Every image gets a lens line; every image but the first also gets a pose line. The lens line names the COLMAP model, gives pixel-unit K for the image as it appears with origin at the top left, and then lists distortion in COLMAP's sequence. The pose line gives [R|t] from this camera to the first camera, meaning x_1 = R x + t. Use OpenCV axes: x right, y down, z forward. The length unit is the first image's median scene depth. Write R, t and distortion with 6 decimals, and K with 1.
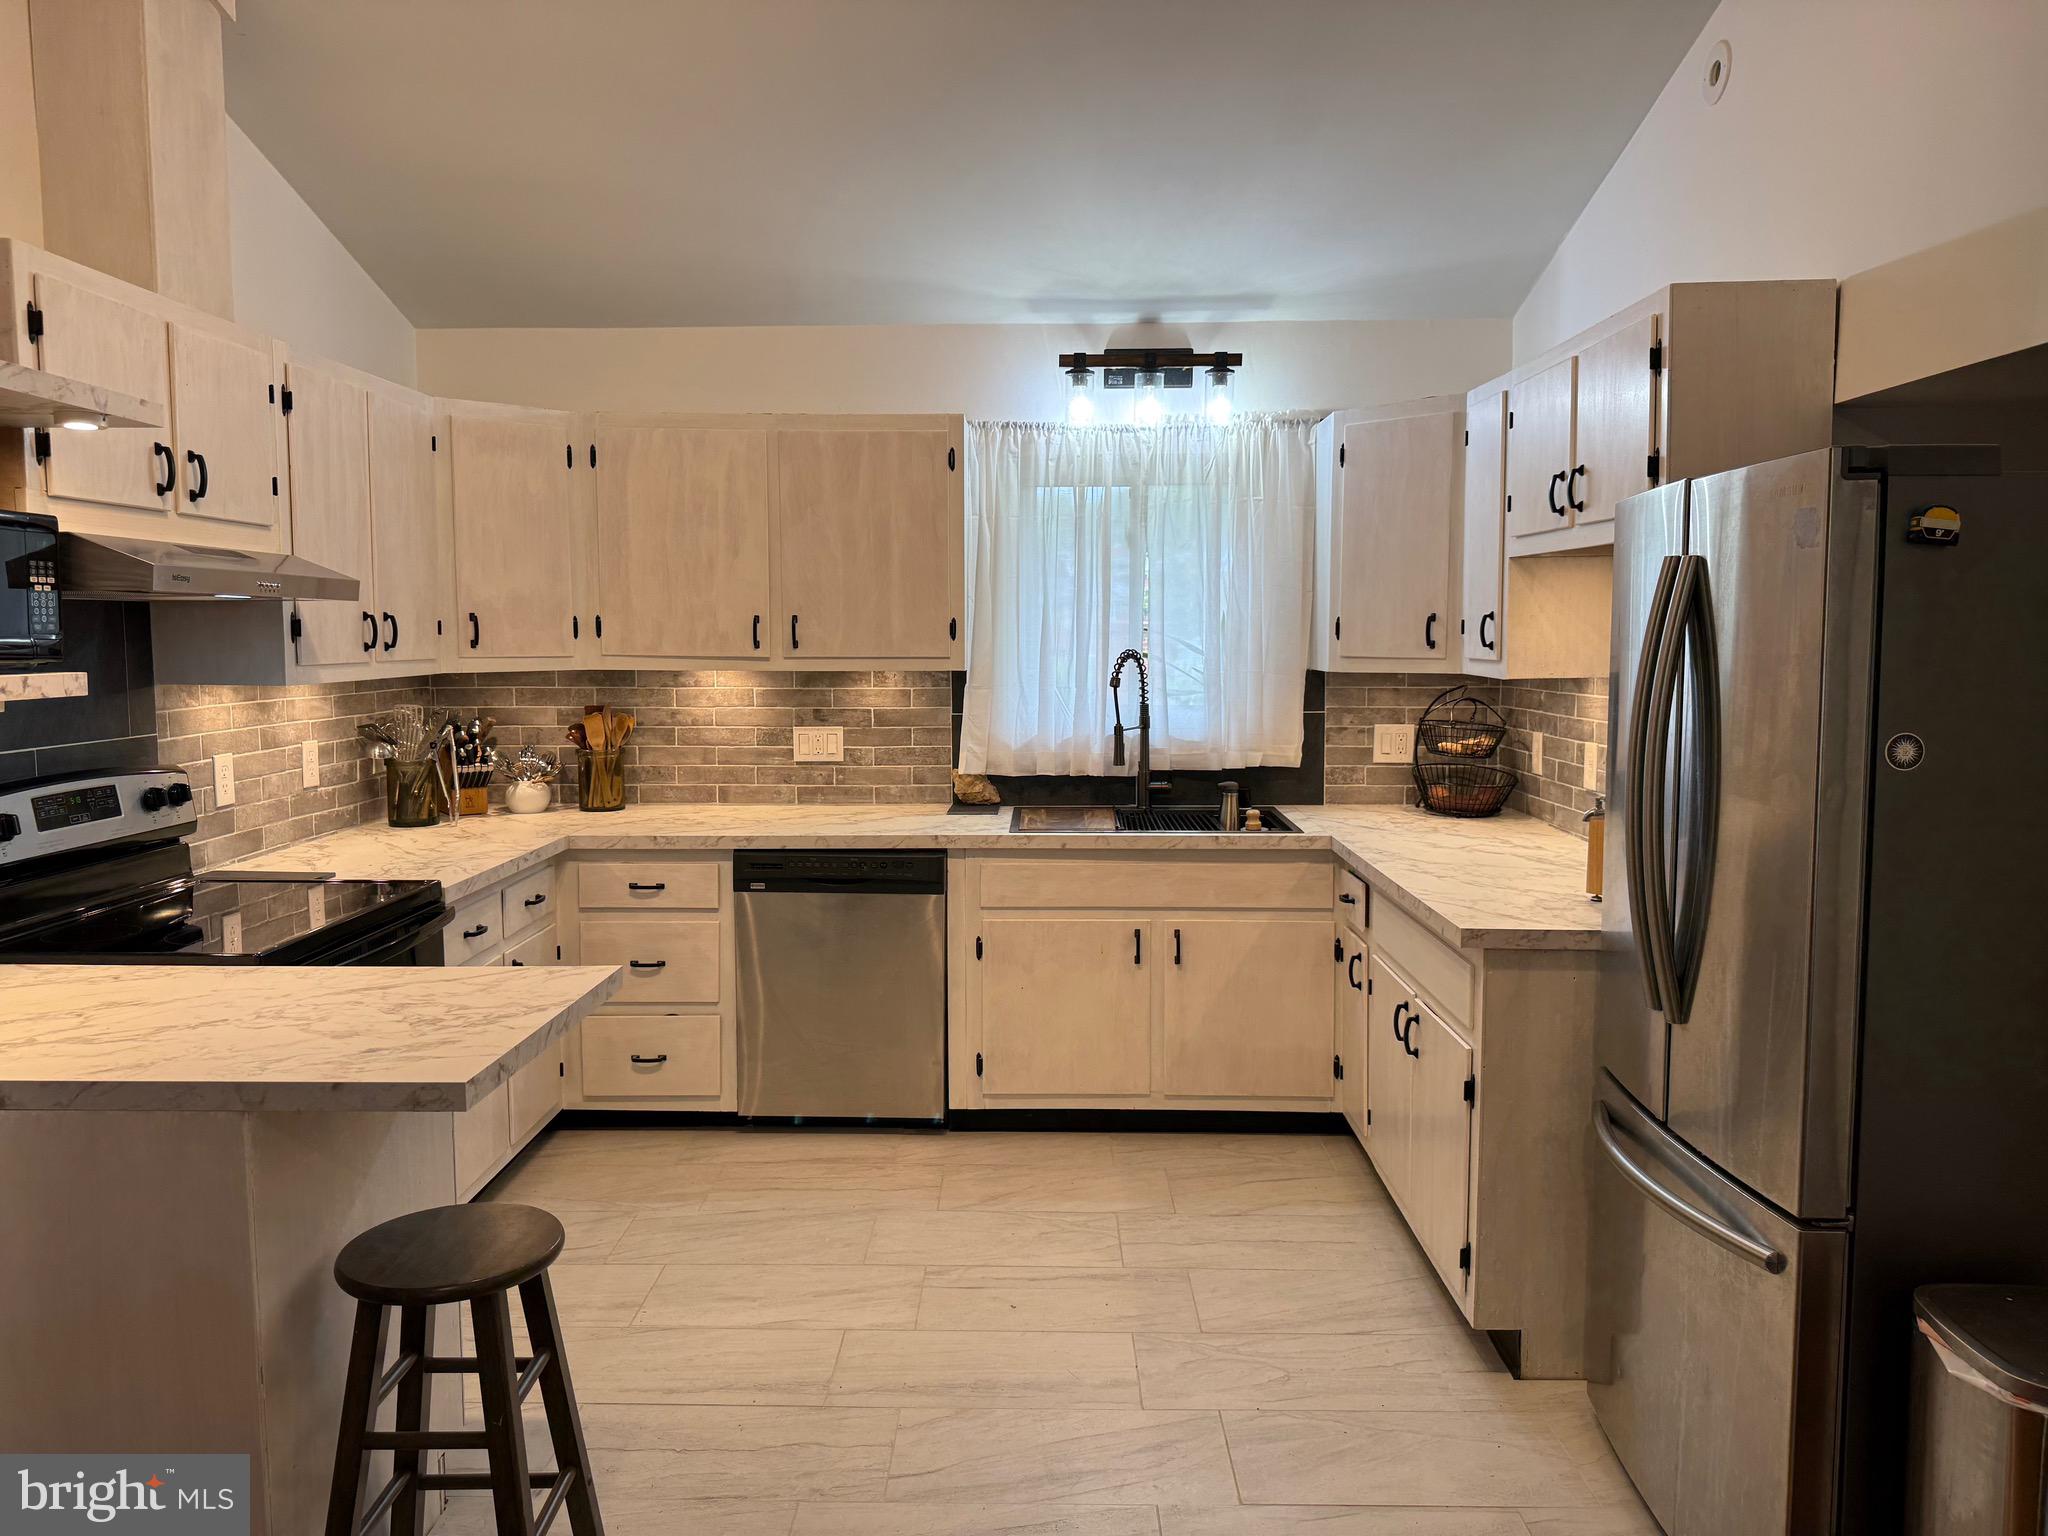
lens RADIAL K [[1427.2, 0, 1012.7], [0, 1427.2, 759.3], [0, 0, 1]] dist [0.177332, -0.367505]
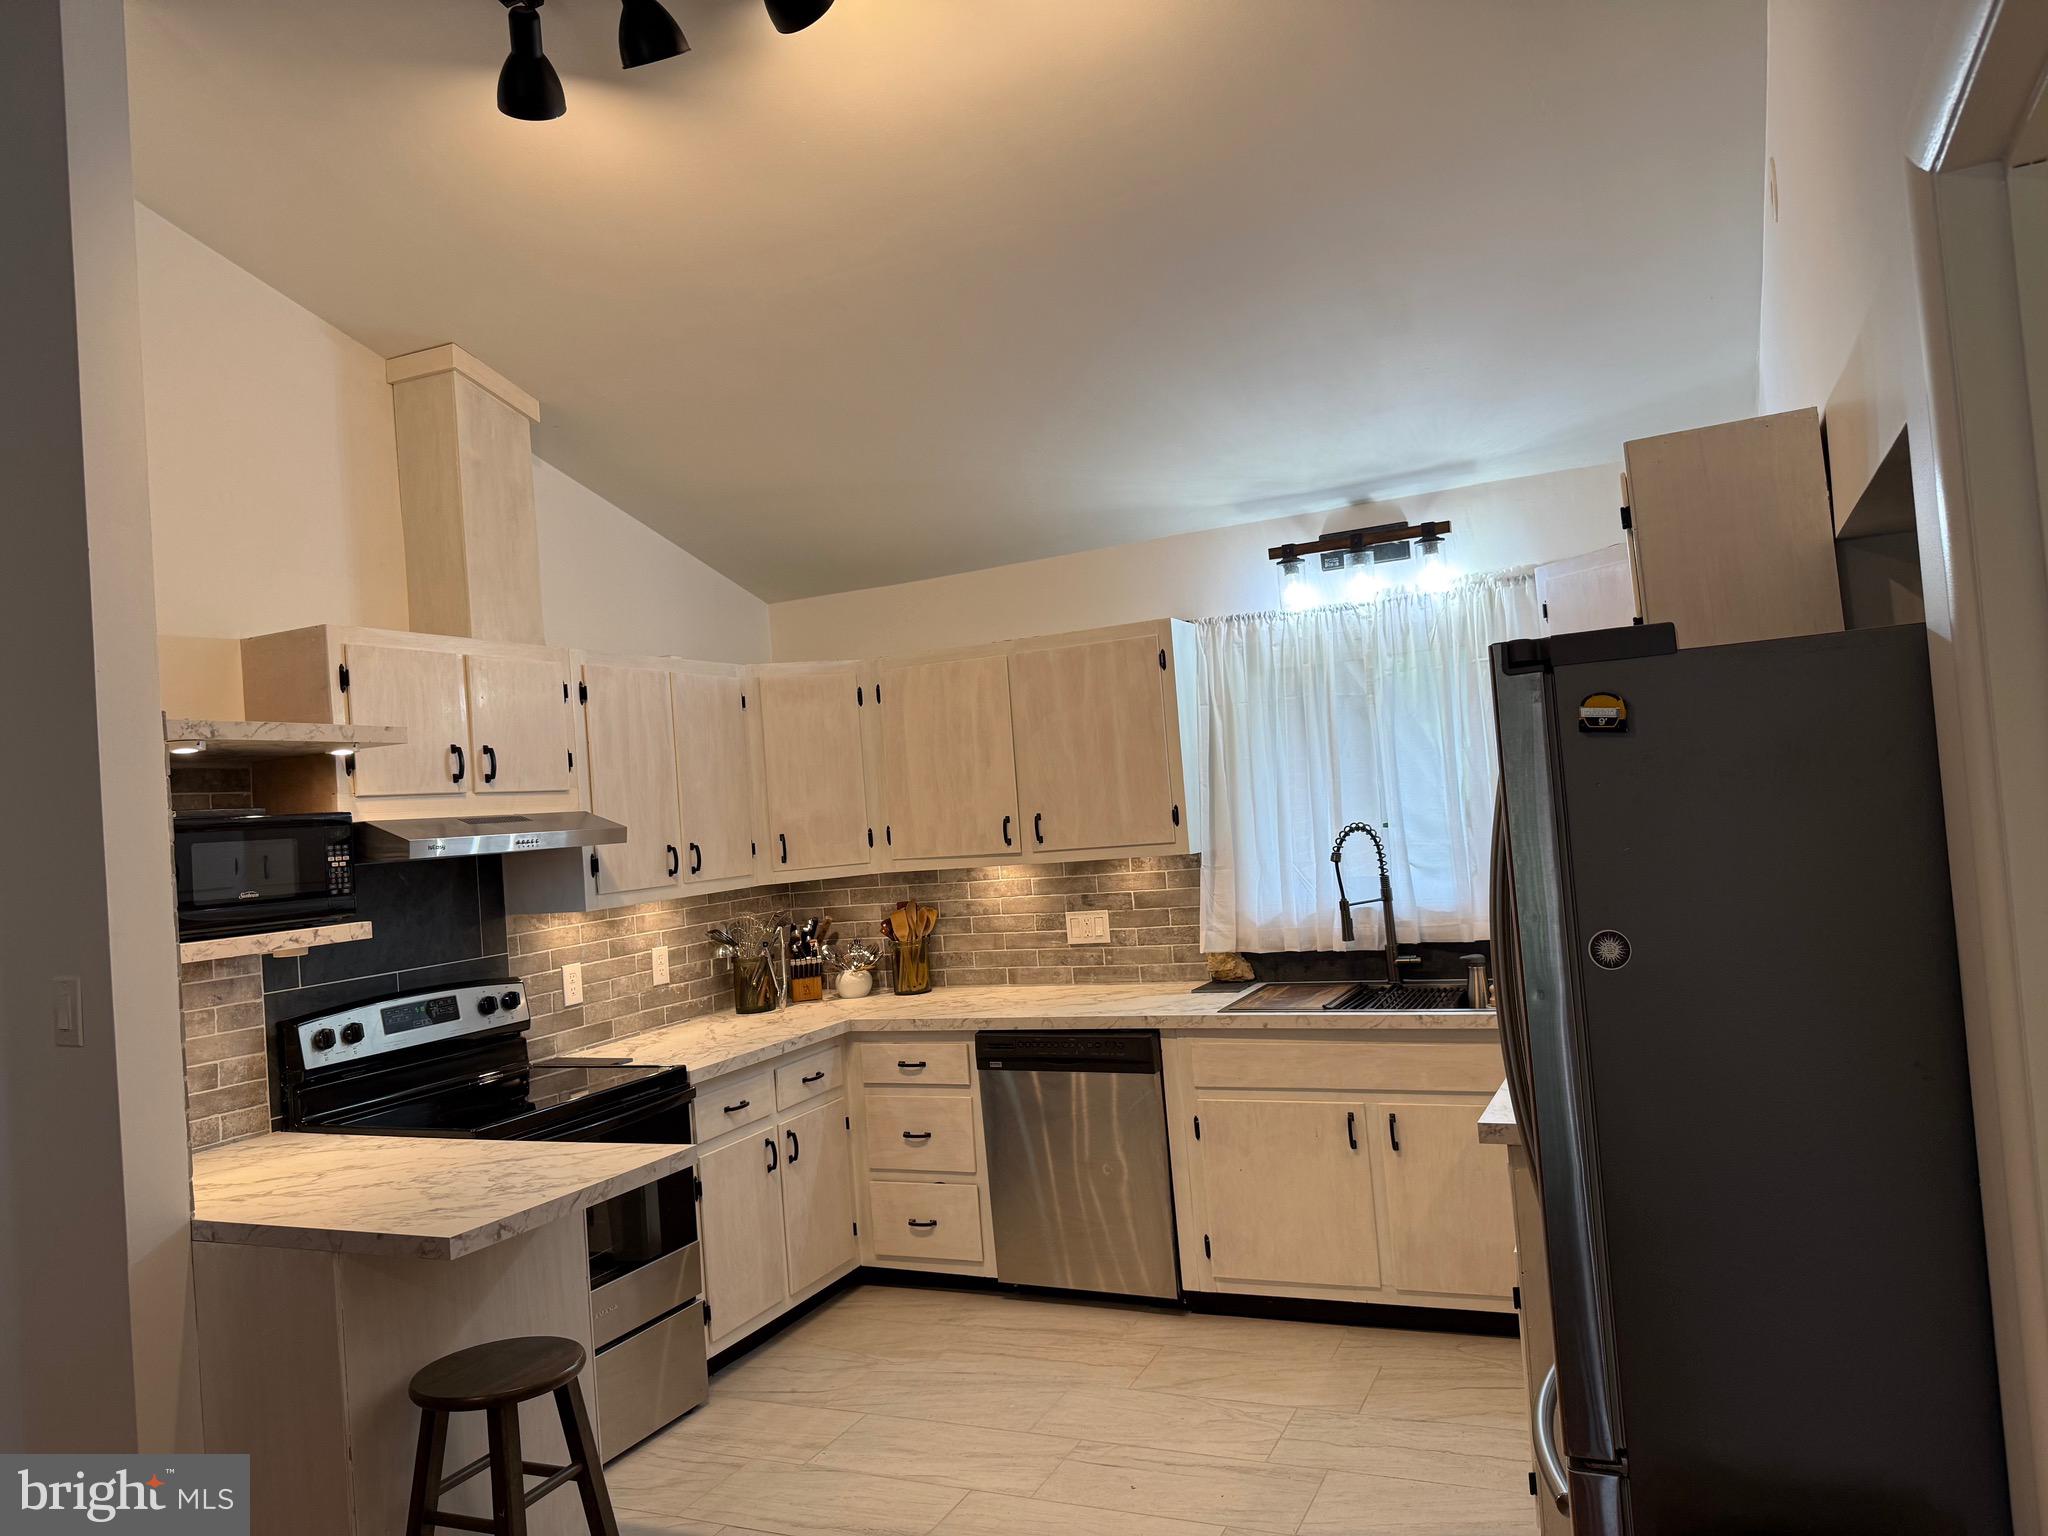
lens RADIAL K [[1427.2, 0, 1012.7], [0, 1427.2, 759.3], [0, 0, 1]] dist [0.177332, -0.367505]
pose [[0.910159, -0.085984, -0.405238, 0.289556], [0.042280, 0.992395, -0.115608, -0.015535], [0.412096, 0.088088, 0.906872, -0.014348]]
